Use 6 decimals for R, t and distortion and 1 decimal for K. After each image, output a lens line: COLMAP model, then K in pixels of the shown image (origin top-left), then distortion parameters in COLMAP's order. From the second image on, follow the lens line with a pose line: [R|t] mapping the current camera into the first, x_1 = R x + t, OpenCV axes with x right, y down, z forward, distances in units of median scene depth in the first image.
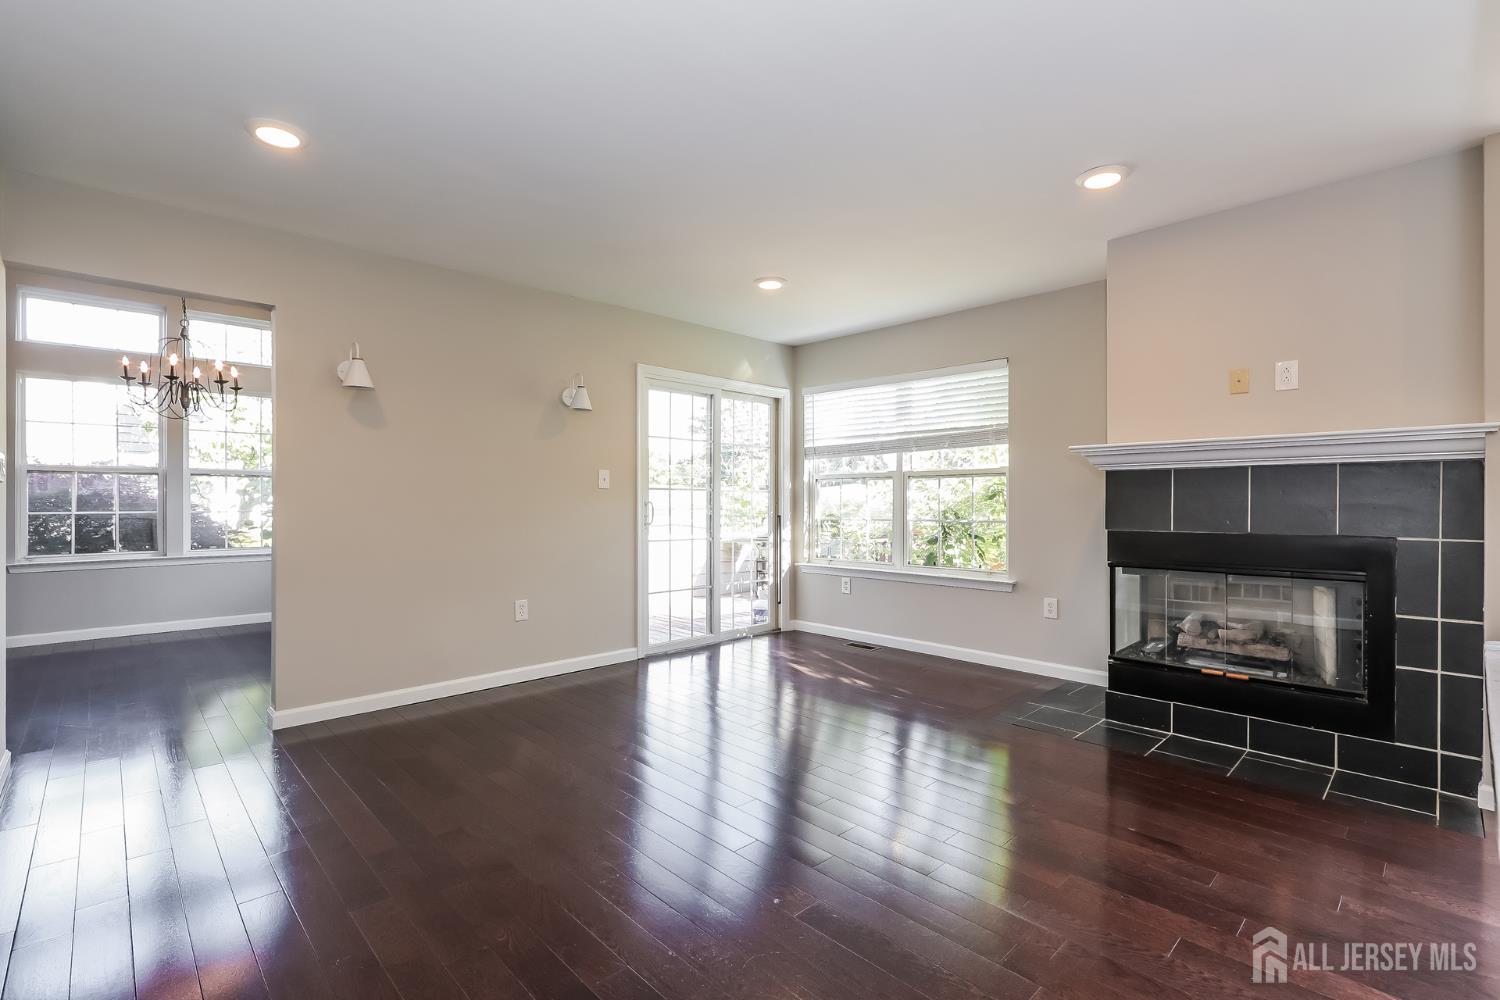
lens RADIAL K [[689.4, 0, 750.0], [0, 689.4, 500.0], [0, 0, 1]] dist [-0.002820, 0.000229]
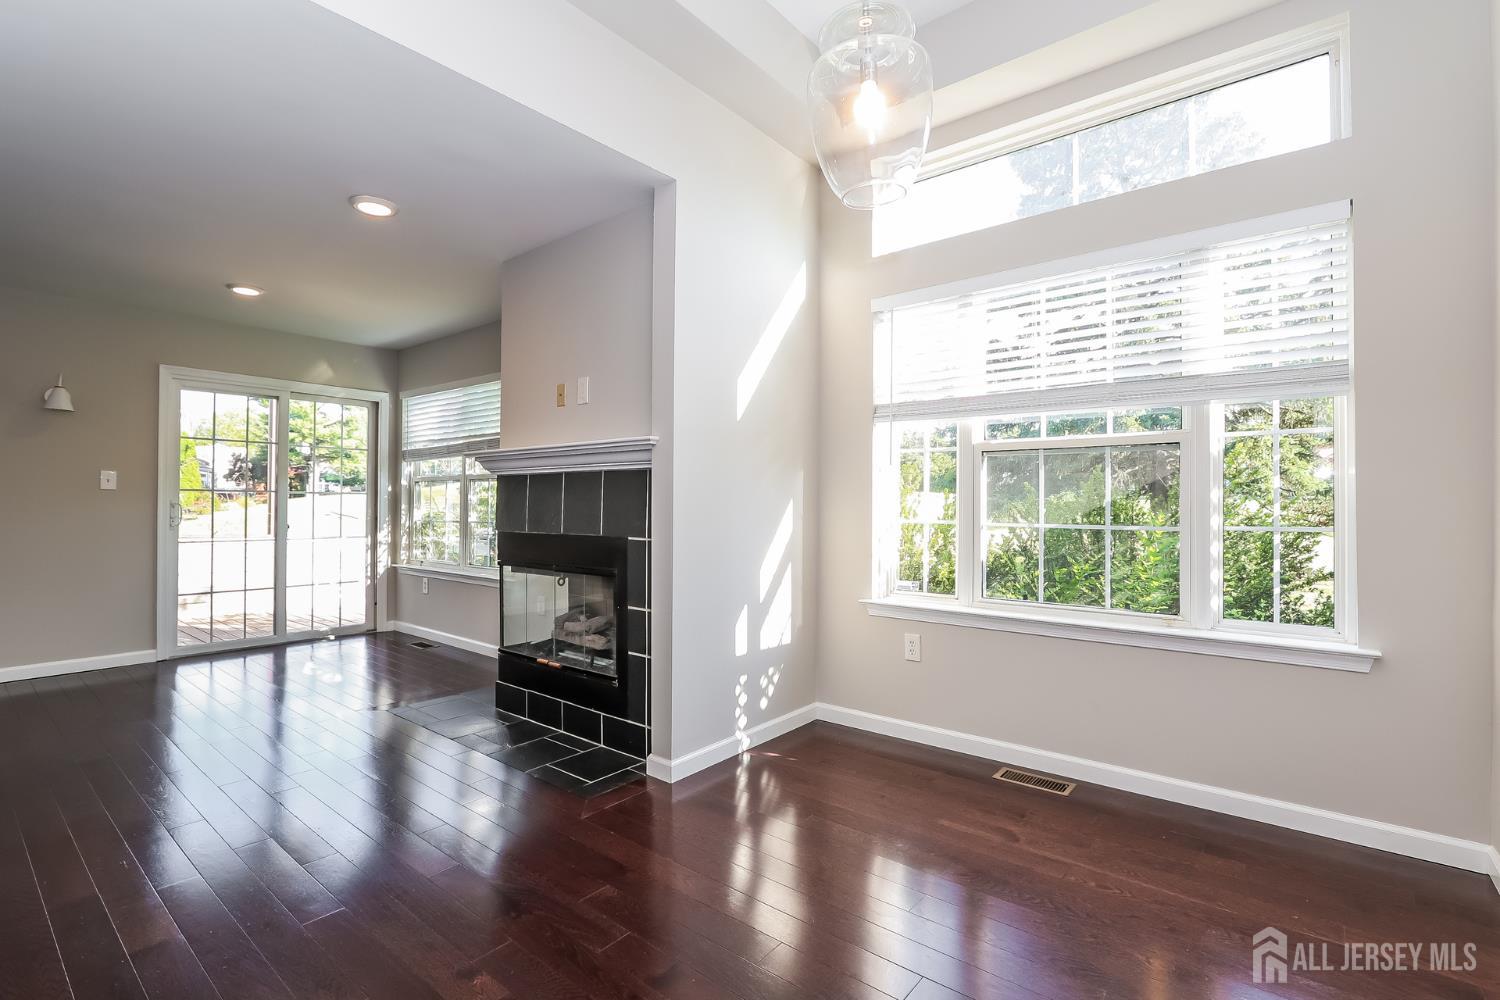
lens RADIAL K [[695.0, 0, 750.0], [0, 695.0, 500.0], [0, 0, 1]] dist [-0.018450, -0.000038]
pose [[0.992418, 0.005508, 0.122788, 0.510769], [-0.004950, 0.999976, -0.004847, -0.001161], [-0.122812, 0.004203, 0.992421, -0.078005]]
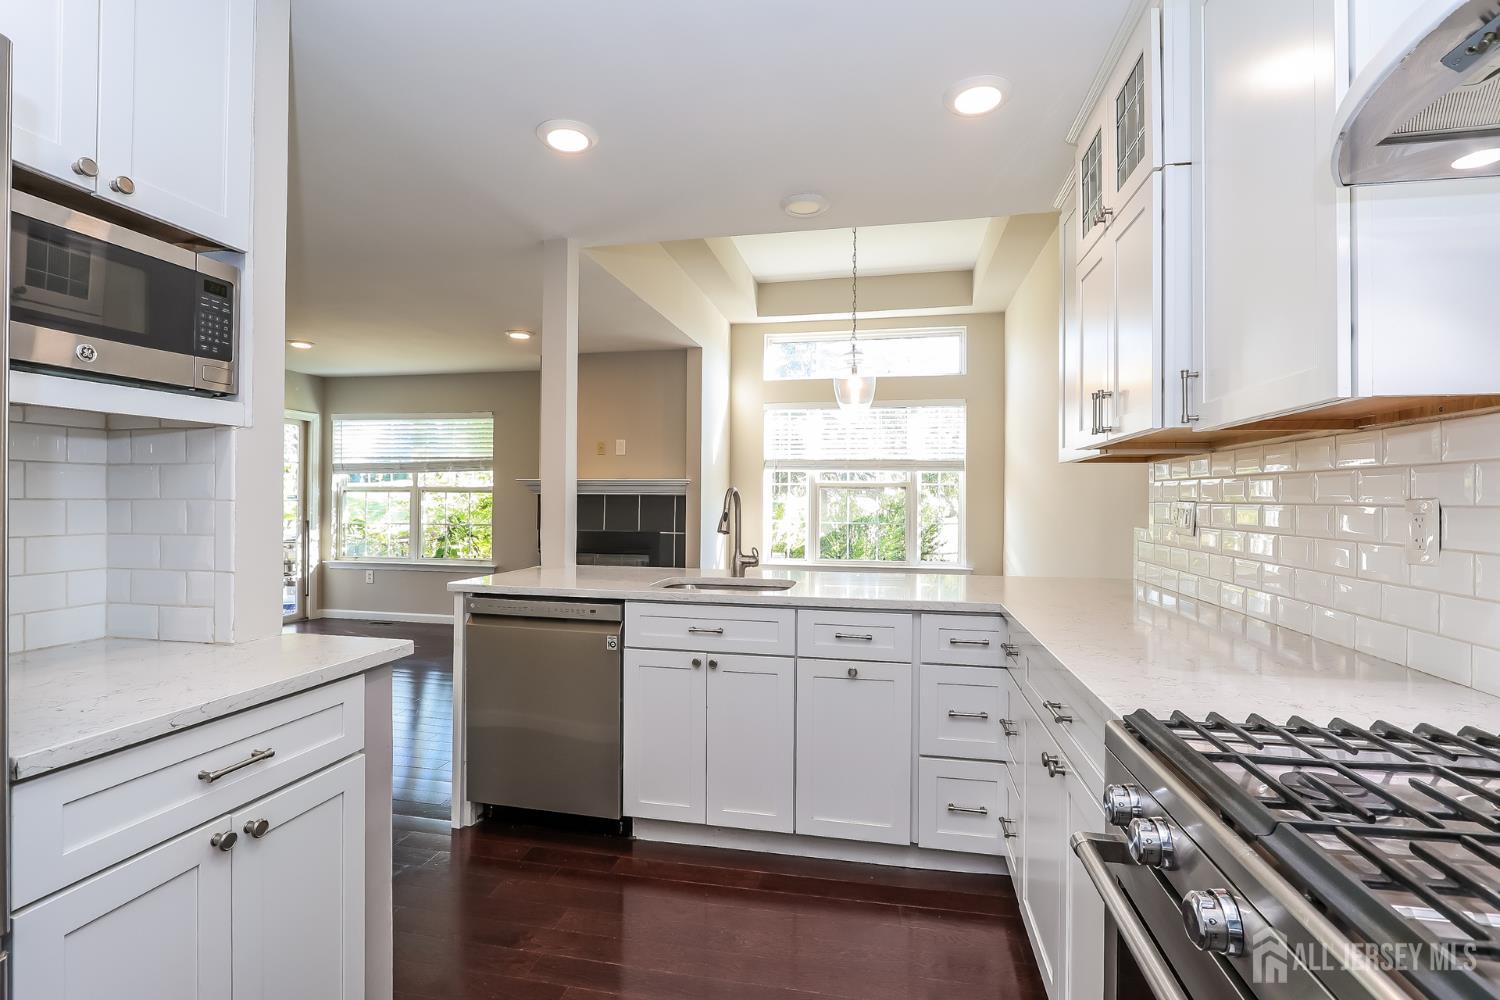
lens RADIAL K [[695.0, 0, 750.0], [0, 695.0, 500.0], [0, 0, 1]] dist [-0.018450, -0.000038]
pose [[0.819108, 0.009220, 0.573565, -0.015927], [-0.010360, 0.999946, -0.001279, -0.020765], [-0.573545, -0.004894, 0.819159, -0.440299]]
